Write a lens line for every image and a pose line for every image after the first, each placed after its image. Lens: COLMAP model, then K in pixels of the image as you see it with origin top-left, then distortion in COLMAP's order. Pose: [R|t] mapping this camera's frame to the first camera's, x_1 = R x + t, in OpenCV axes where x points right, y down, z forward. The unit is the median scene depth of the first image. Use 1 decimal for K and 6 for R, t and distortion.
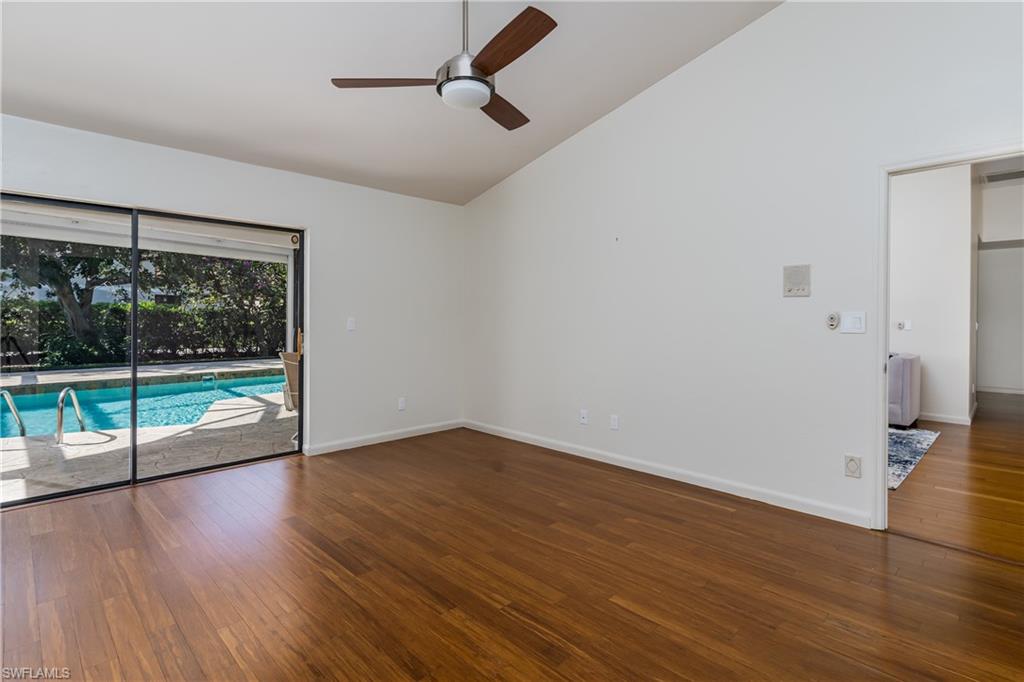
lens RADIAL K [[491.2, 0, 506.6], [0, 491.2, 322.1], [0, 0, 1]] dist [0.000118, 0.000060]
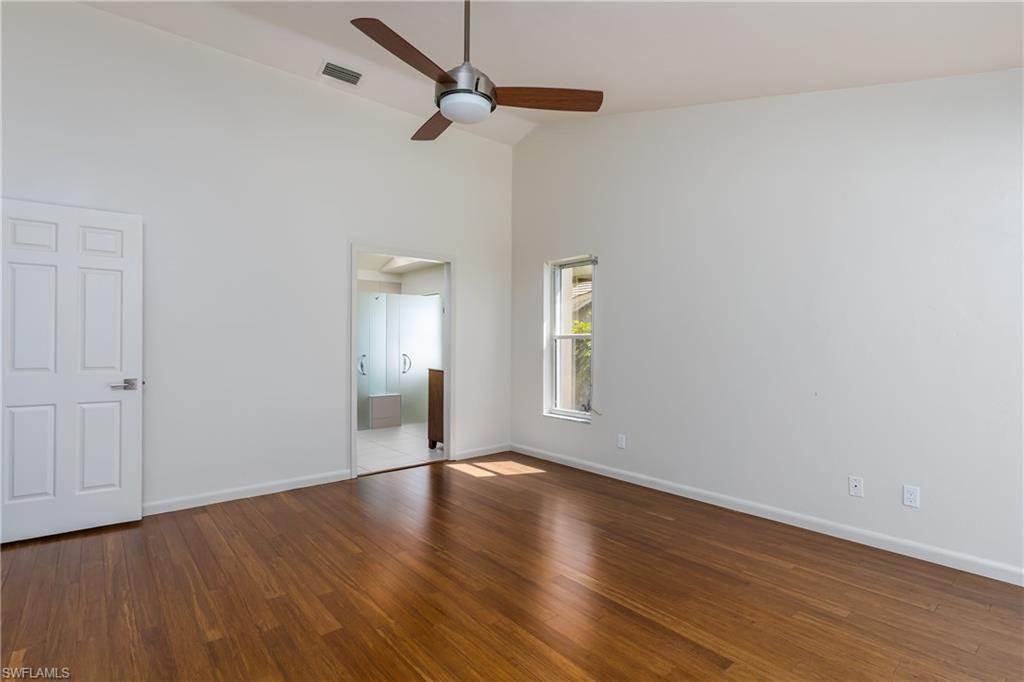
lens RADIAL K [[506.6, 0, 512.0], [0, 506.6, 341.0], [0, 0, 1]] dist [-0.001410, -0.000296]
pose [[-0.997561, -0.005137, 0.069605, -0.271095], [-0.004766, 0.999973, 0.005507, -0.020897], [-0.069631, 0.005162, -0.997559, 2.164719]]
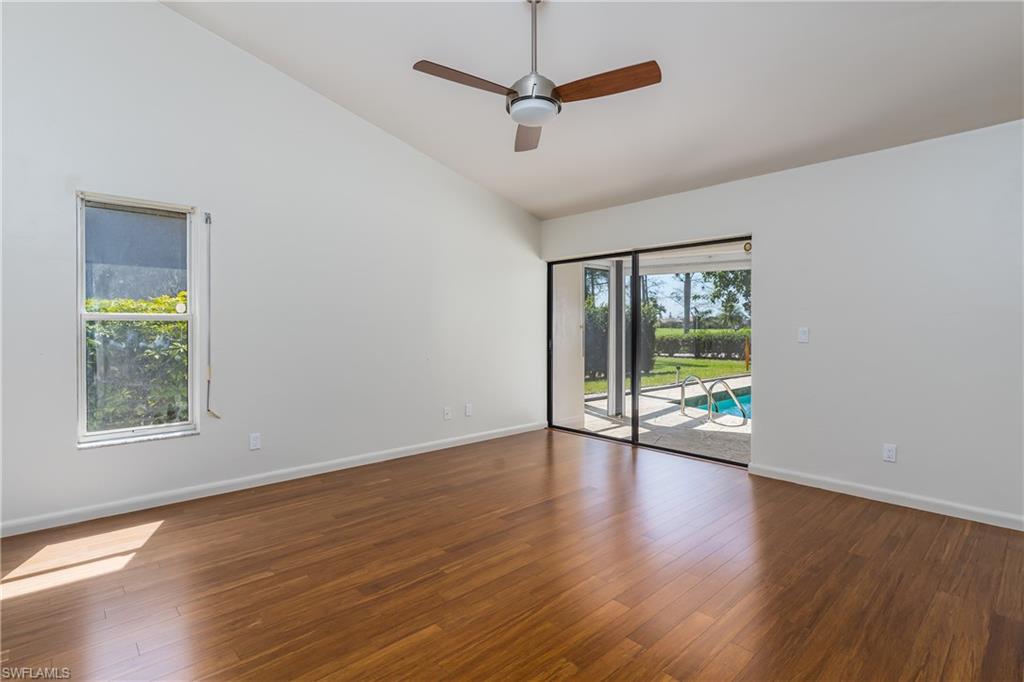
lens RADIAL K [[499.6, 0, 515.5], [0, 499.6, 324.6], [0, 0, 1]] dist [0.000360, -0.000115]
pose [[-0.017215, -0.001862, -0.999850, 1.076748], [-0.003540, 0.999992, -0.001801, -0.012196], [0.999846, 0.003509, -0.017221, 1.074843]]
